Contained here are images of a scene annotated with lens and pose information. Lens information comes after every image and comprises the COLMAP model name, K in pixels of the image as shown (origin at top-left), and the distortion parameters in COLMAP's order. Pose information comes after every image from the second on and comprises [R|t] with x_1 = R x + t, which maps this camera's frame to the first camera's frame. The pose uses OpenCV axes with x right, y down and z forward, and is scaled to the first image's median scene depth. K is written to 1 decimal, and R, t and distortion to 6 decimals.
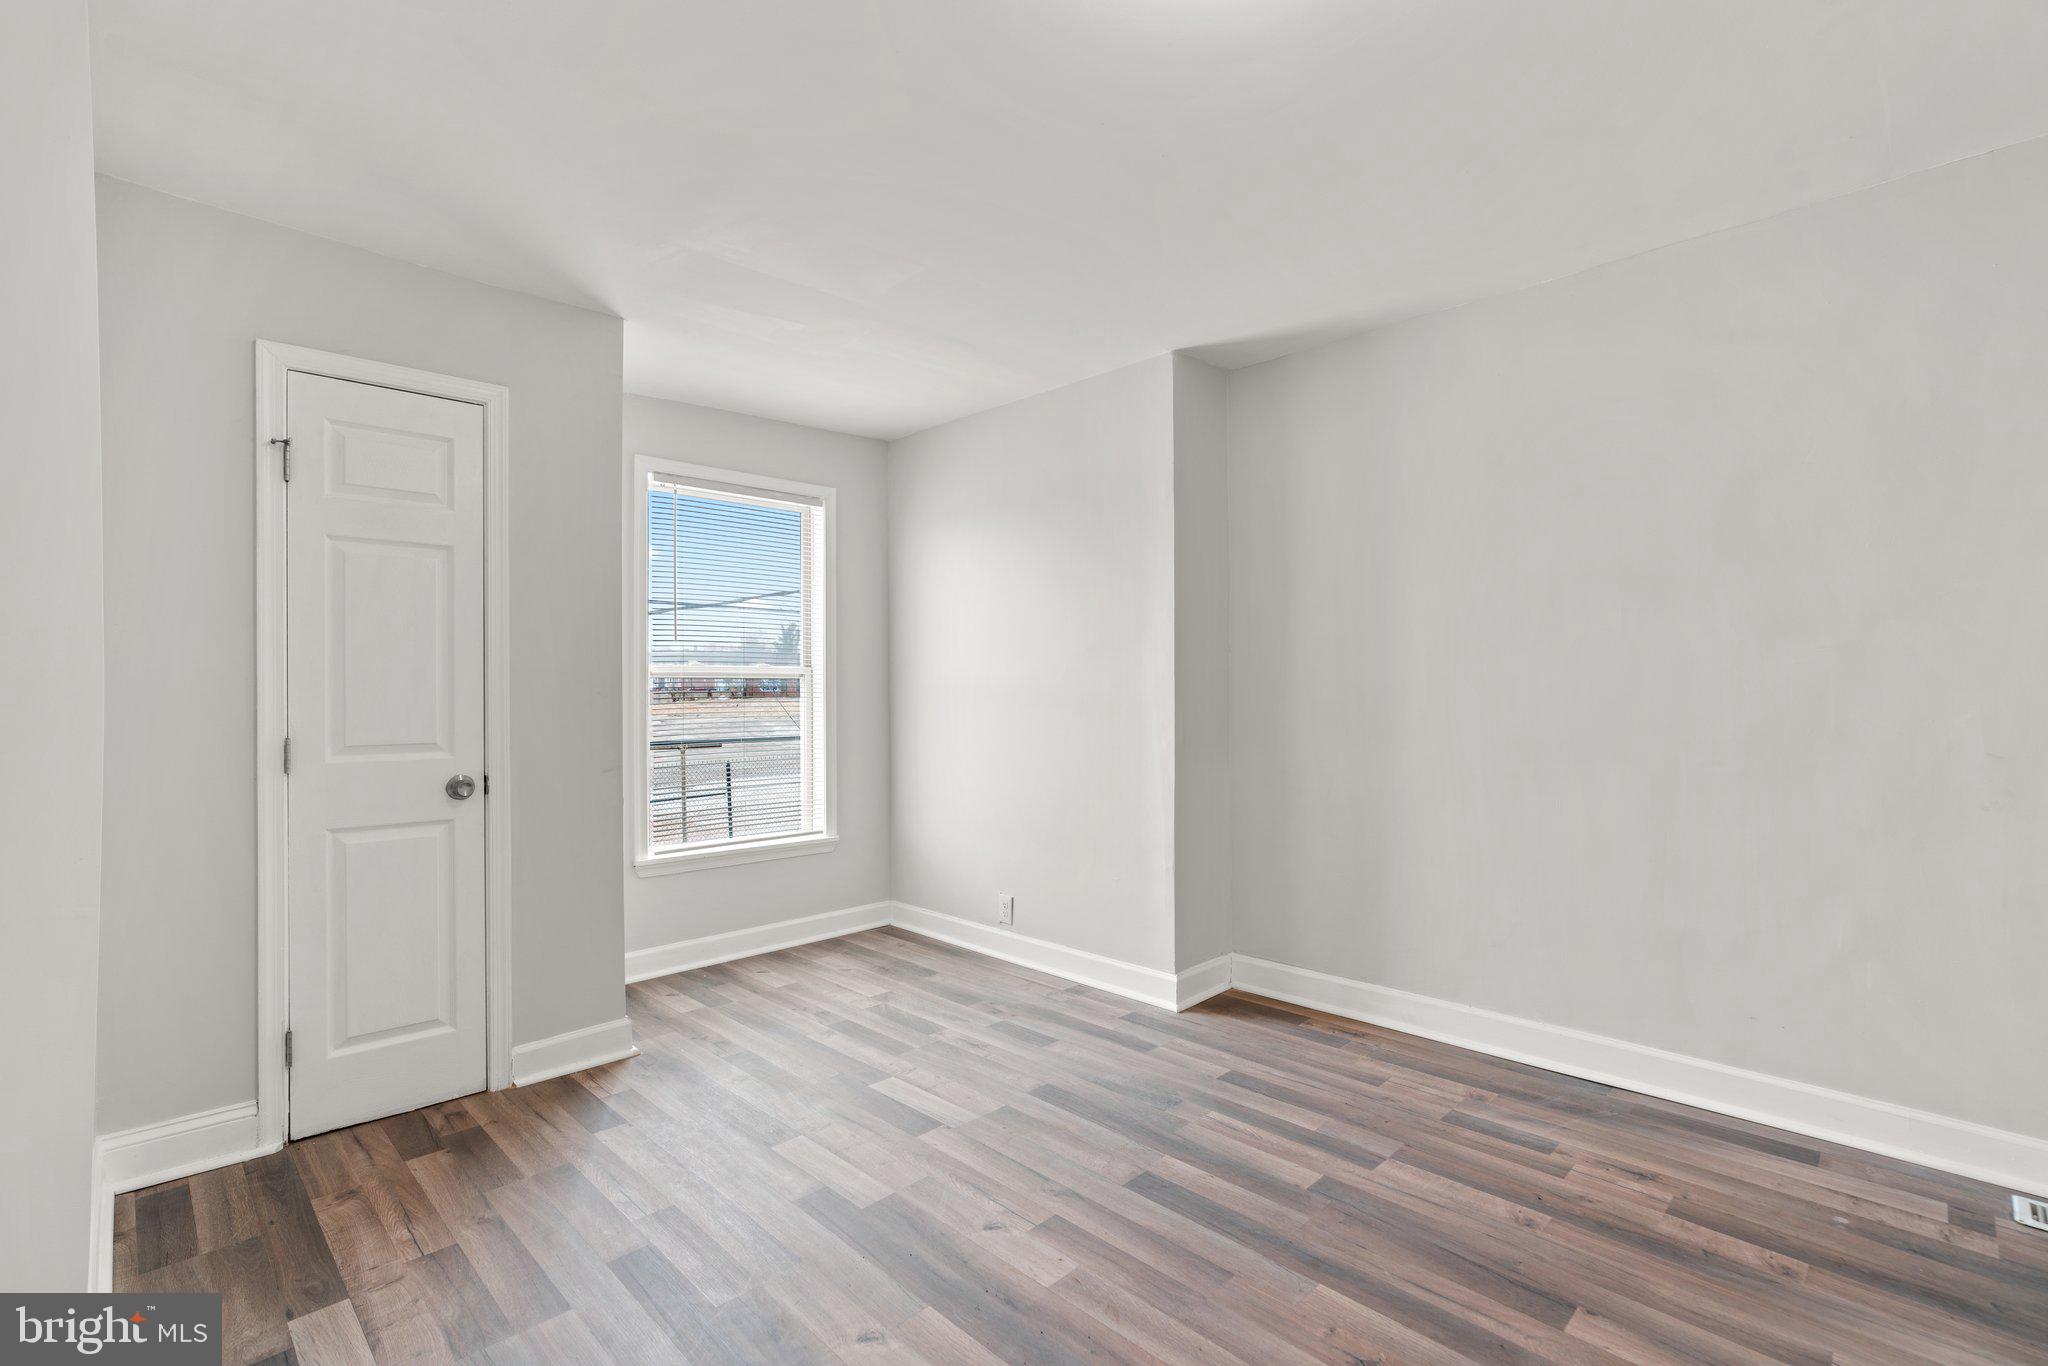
lens RADIAL K [[921.5, 0, 1023.7], [0, 921.5, 687.2], [0, 0, 1]] dist [-0.008271, 0.002681]
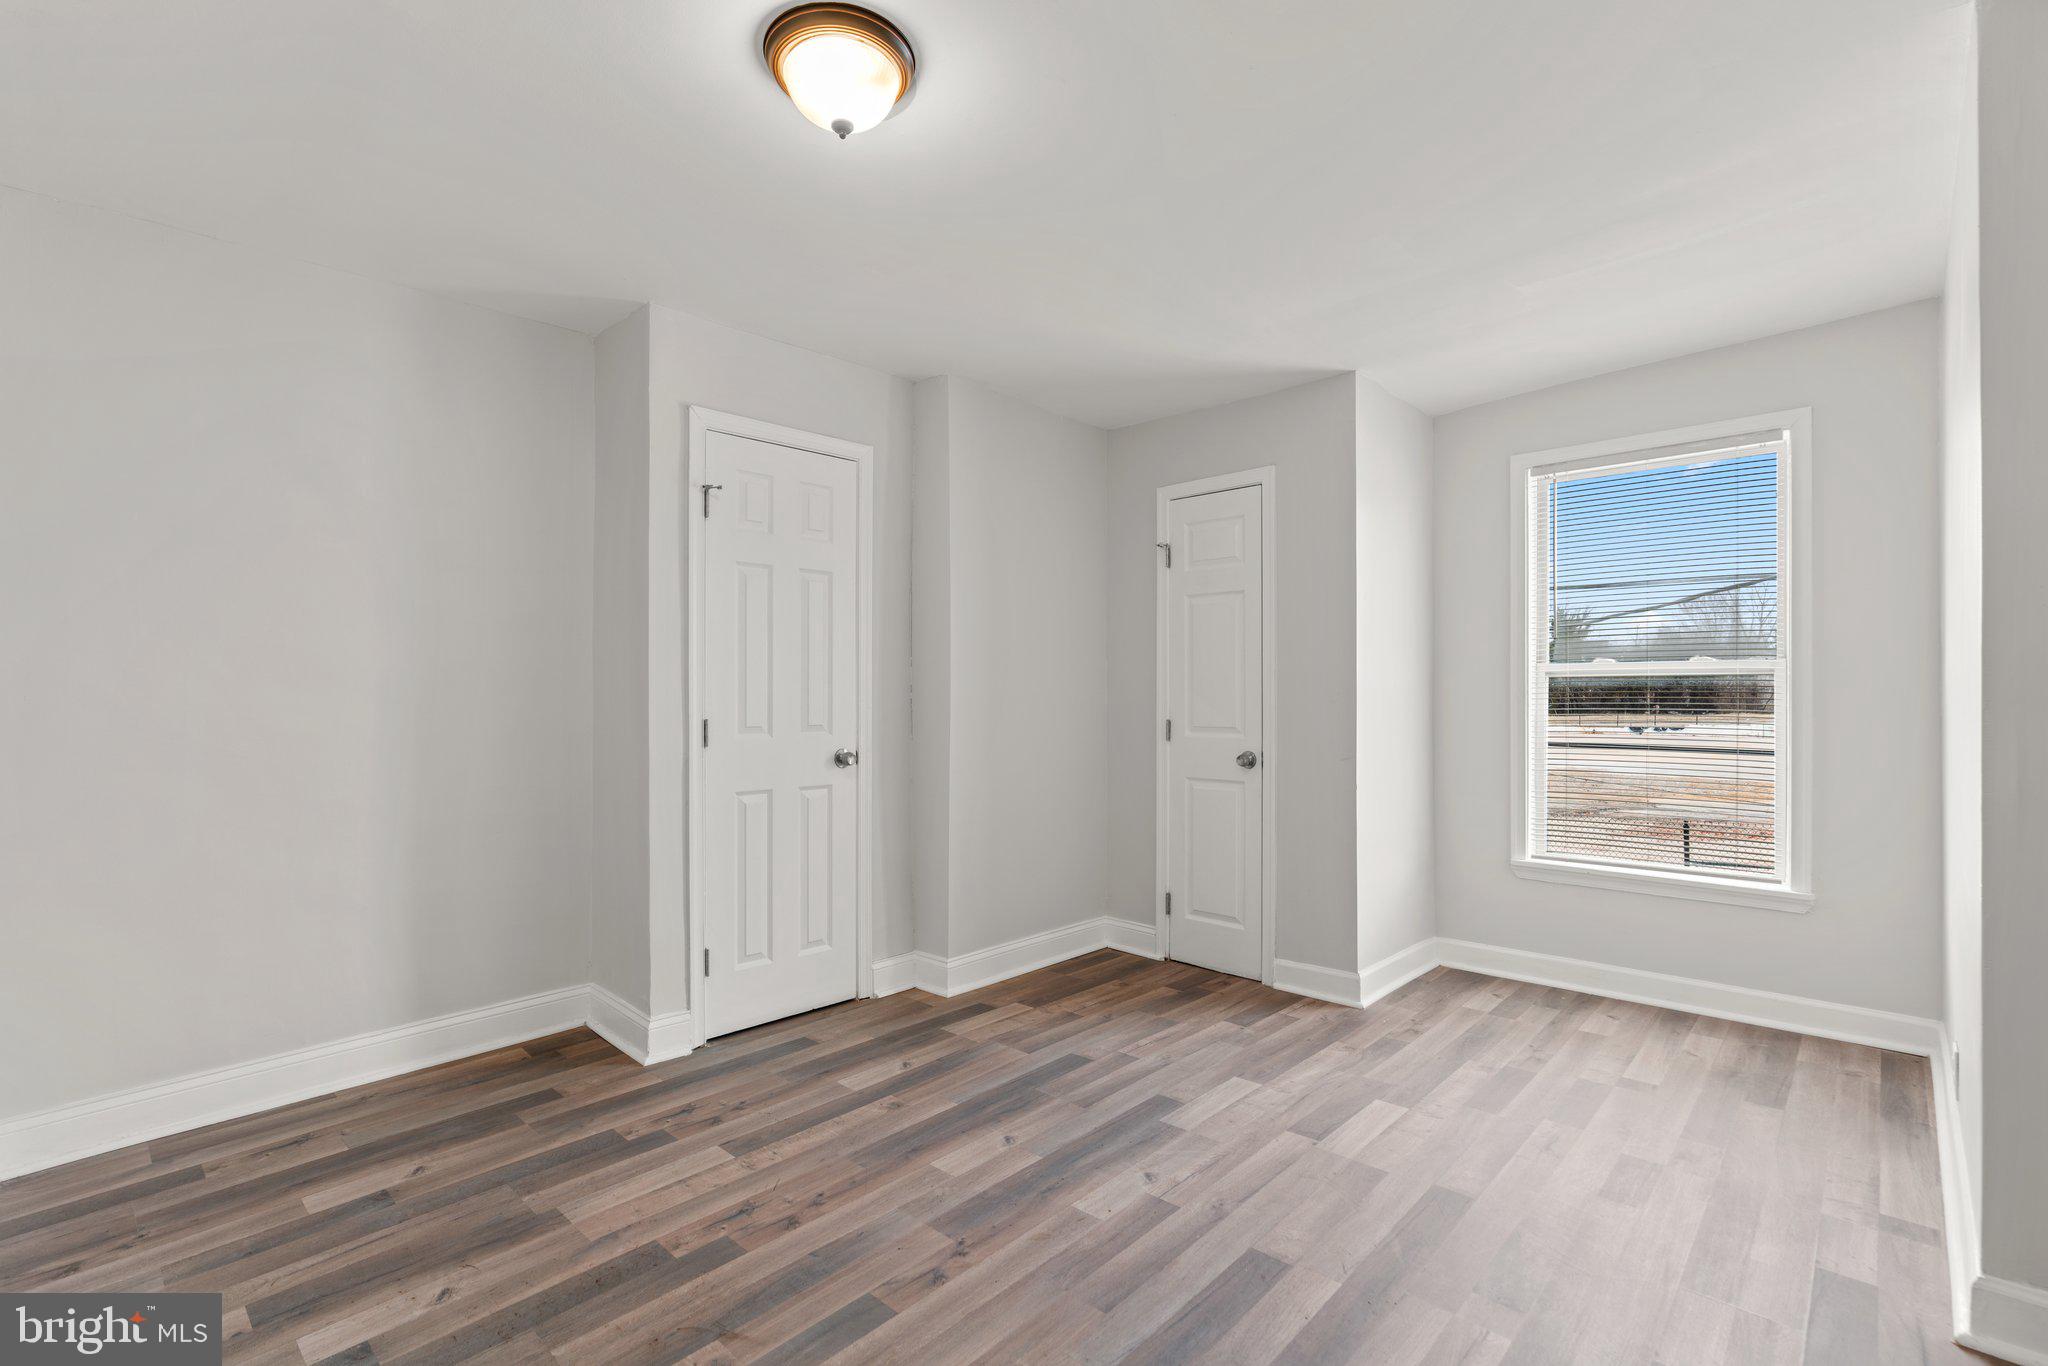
lens RADIAL K [[921.5, 0, 1023.9], [0, 921.5, 688.3], [0, 0, 1]] dist [-0.008271, 0.002681]
pose [[0.044939, -0.000742, -0.998989, 0.764878], [0.007279, 0.999973, -0.000416, -0.003826], [0.998963, -0.007253, 0.044944, 0.571707]]
